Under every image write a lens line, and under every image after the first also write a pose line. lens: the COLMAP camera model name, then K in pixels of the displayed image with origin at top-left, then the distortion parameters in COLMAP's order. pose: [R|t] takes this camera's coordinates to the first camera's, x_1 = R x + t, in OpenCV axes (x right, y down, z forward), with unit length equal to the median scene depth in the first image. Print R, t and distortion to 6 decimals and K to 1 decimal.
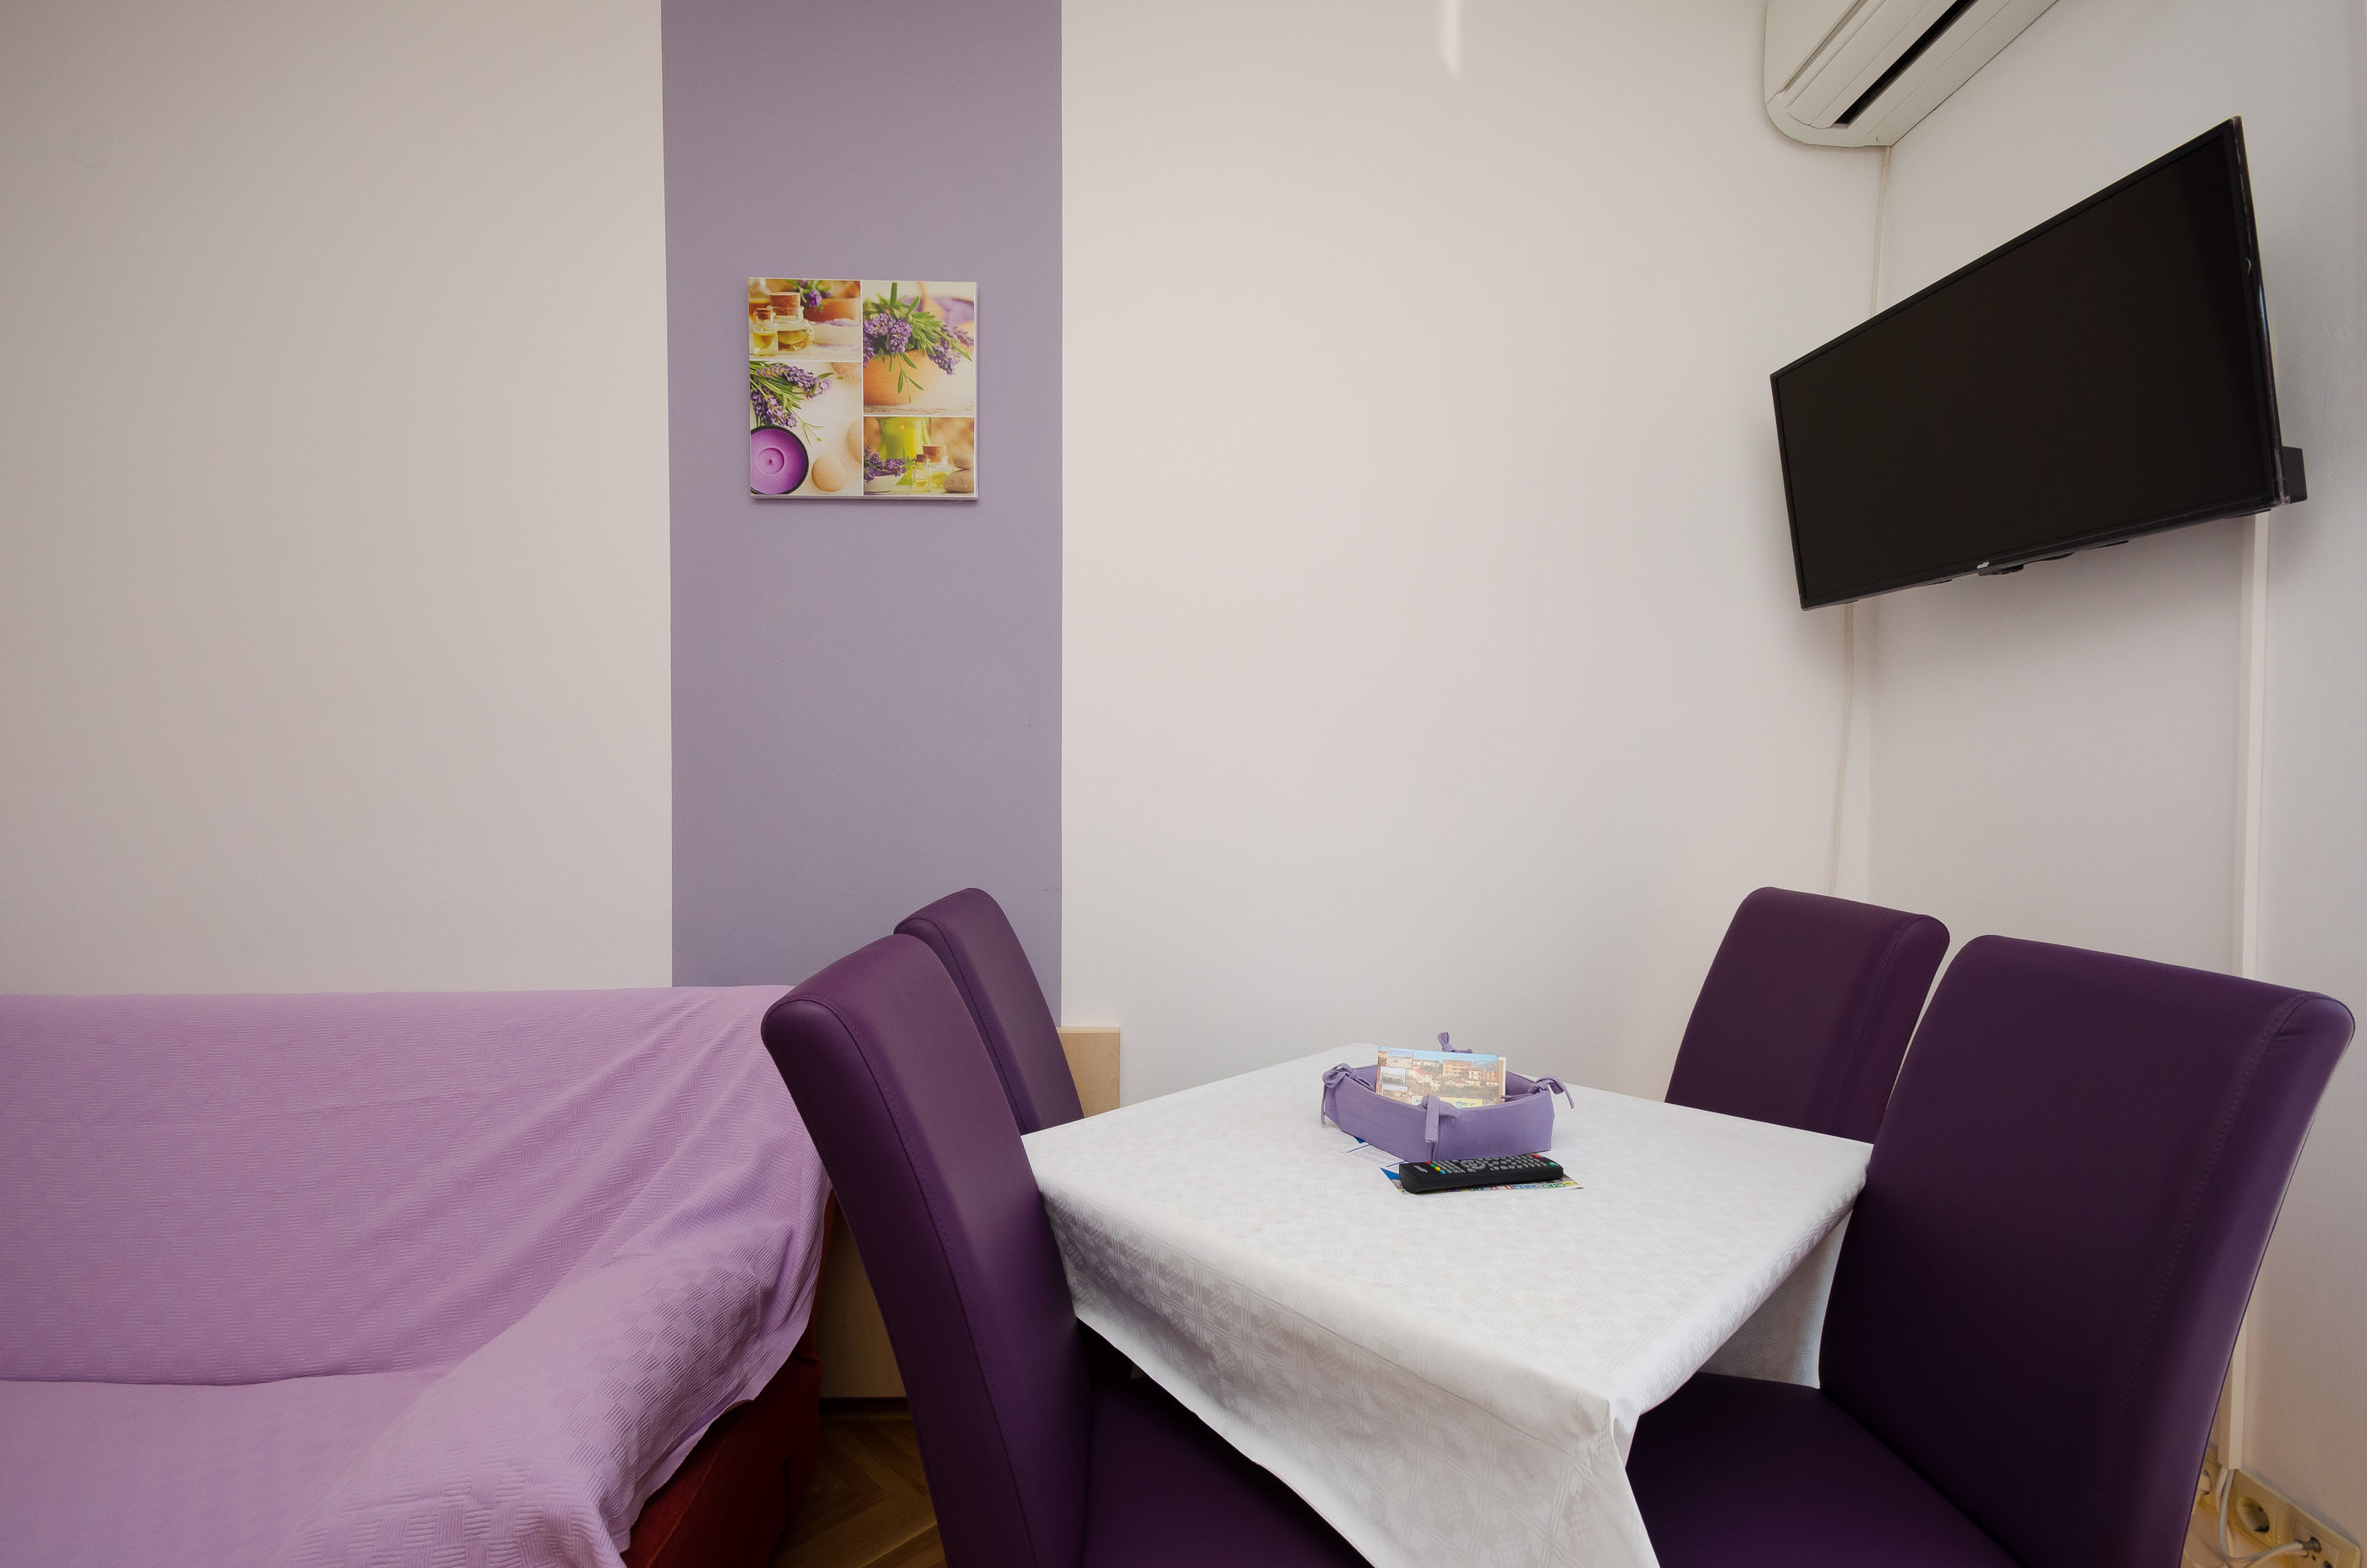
lens RADIAL K [[1035.0, 0, 1256.1], [0, 1035.0, 794.1], [0, 0, 1]] dist [0.020565, 0.000220]
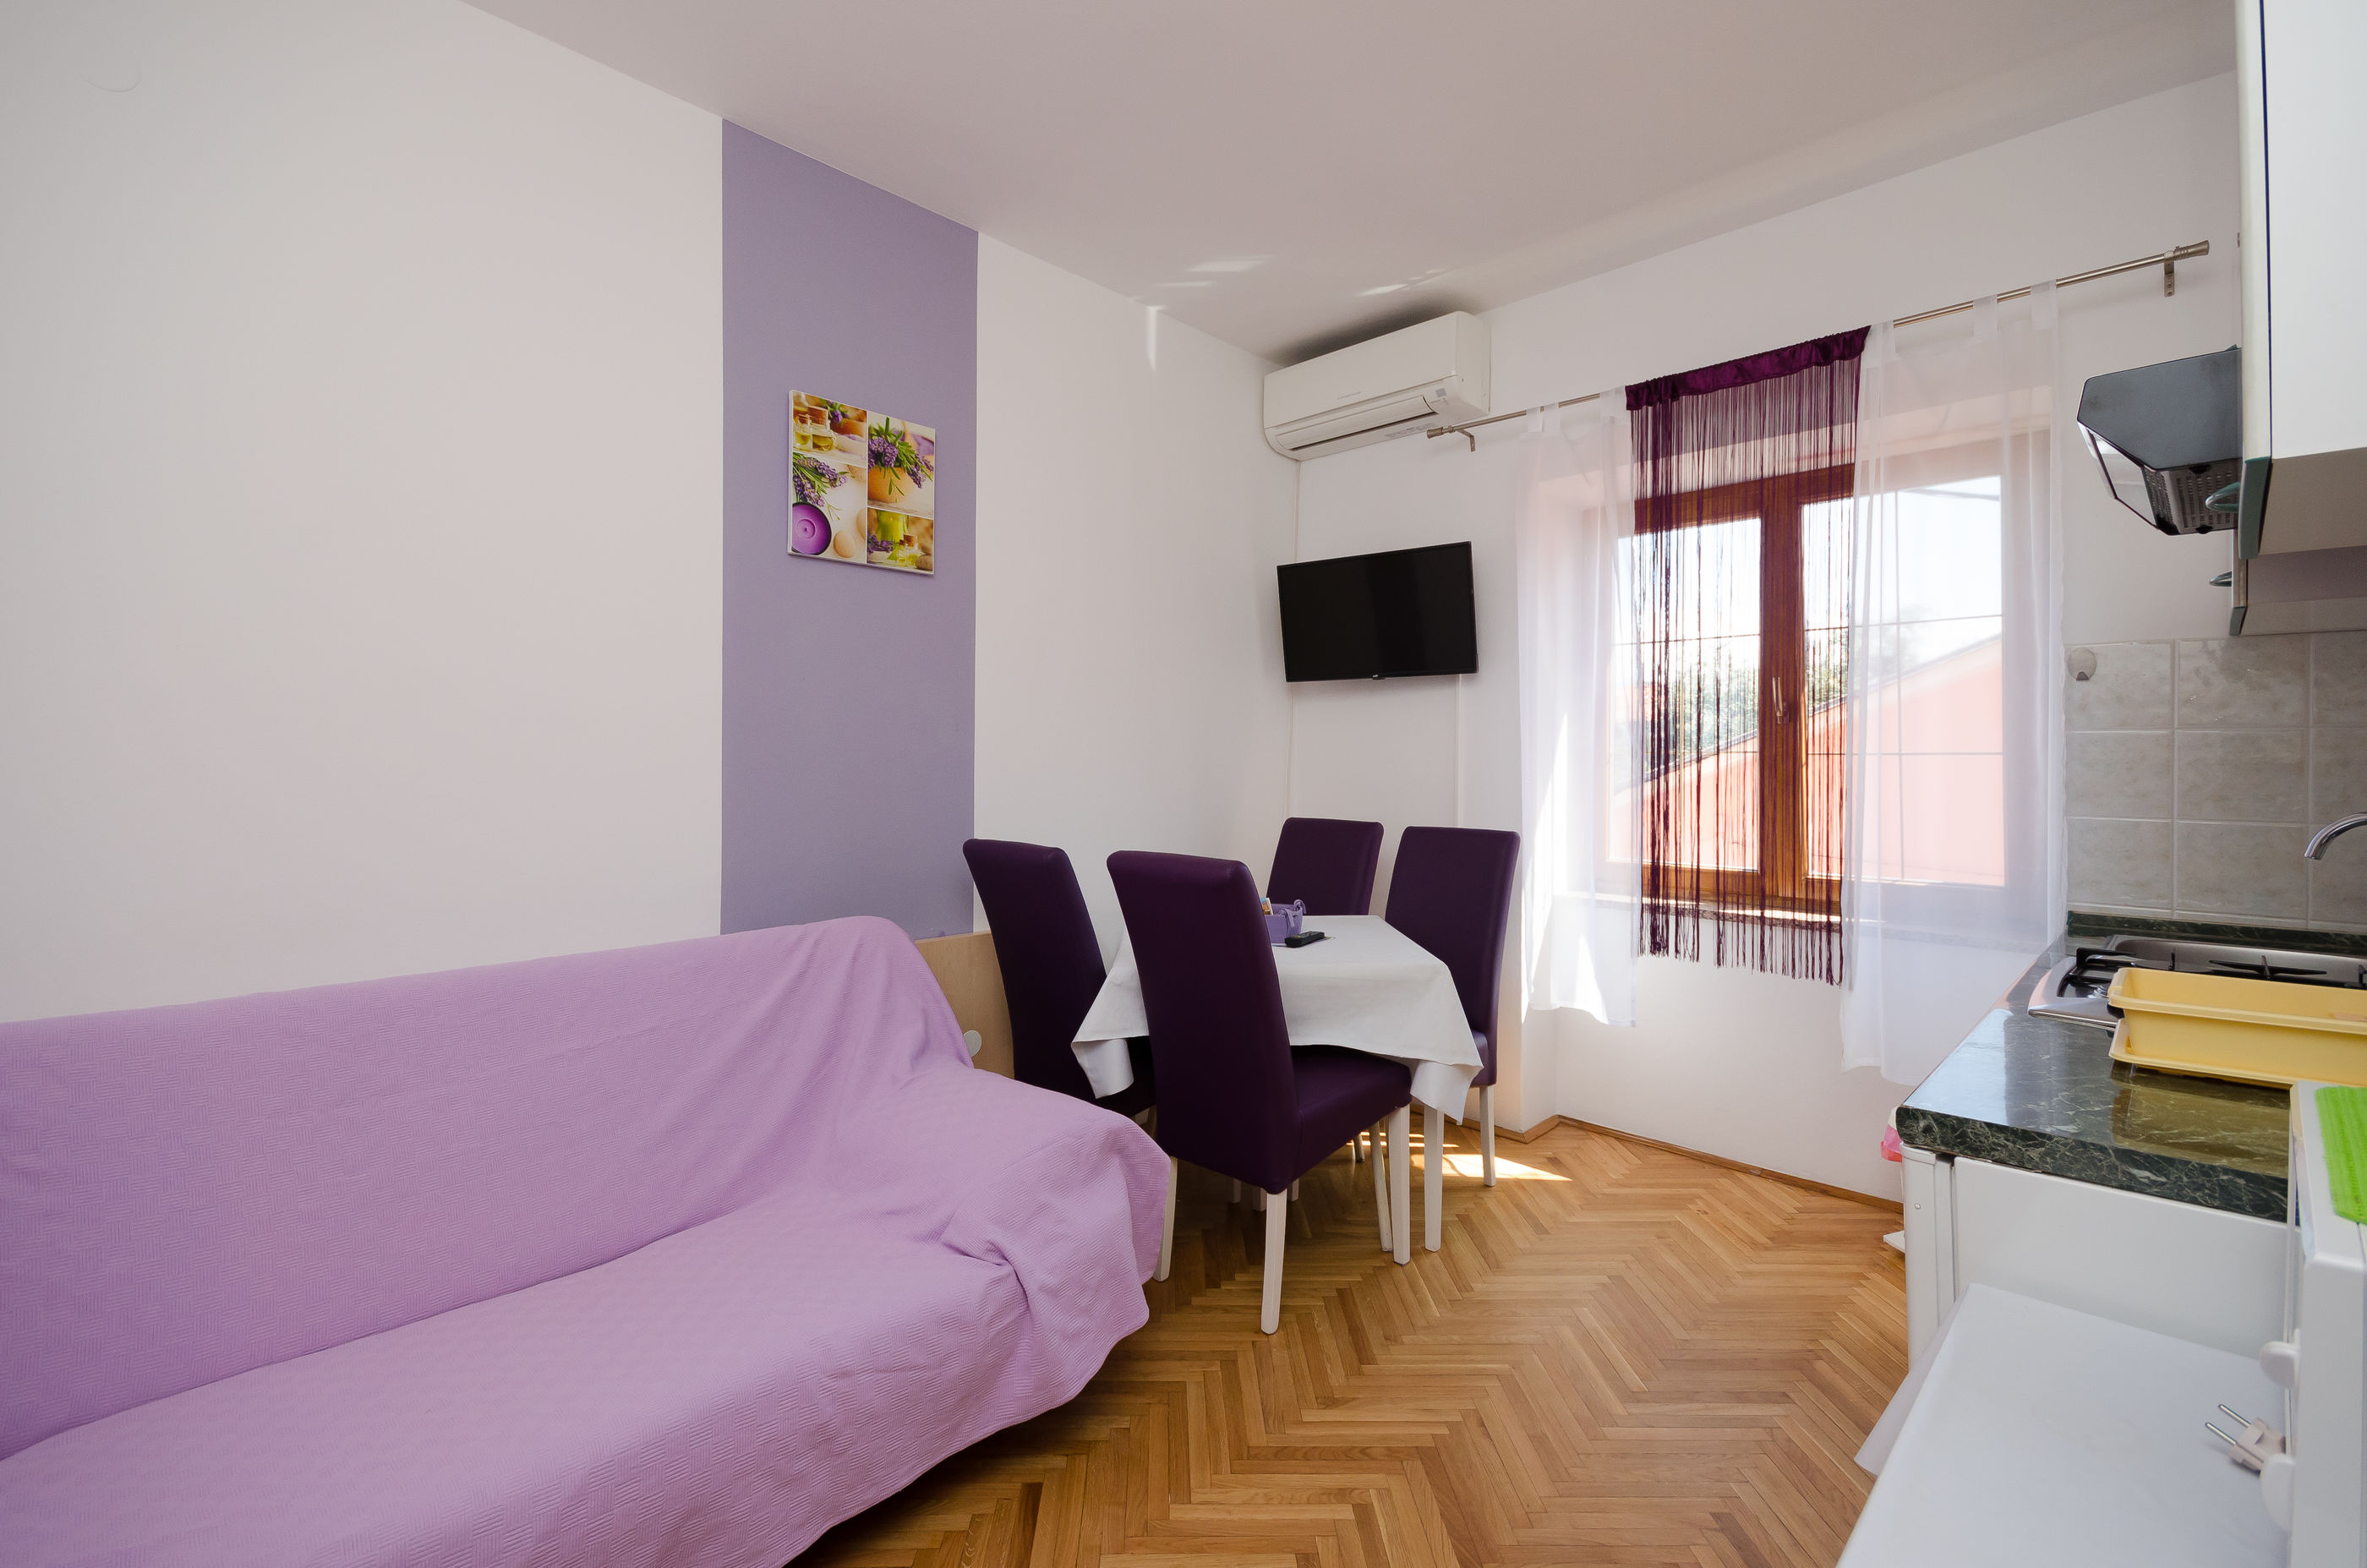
lens RADIAL K [[960.8, 0, 1264.5], [0, 960.8, 760.5], [0, 0, 1]] dist [0.008161, 0.000010]
pose [[0.672278, -0.000137, 0.740299, -0.974976], [0.006393, 0.999964, -0.005620, -0.013426], [-0.740271, 0.008511, 0.672255, -0.256545]]
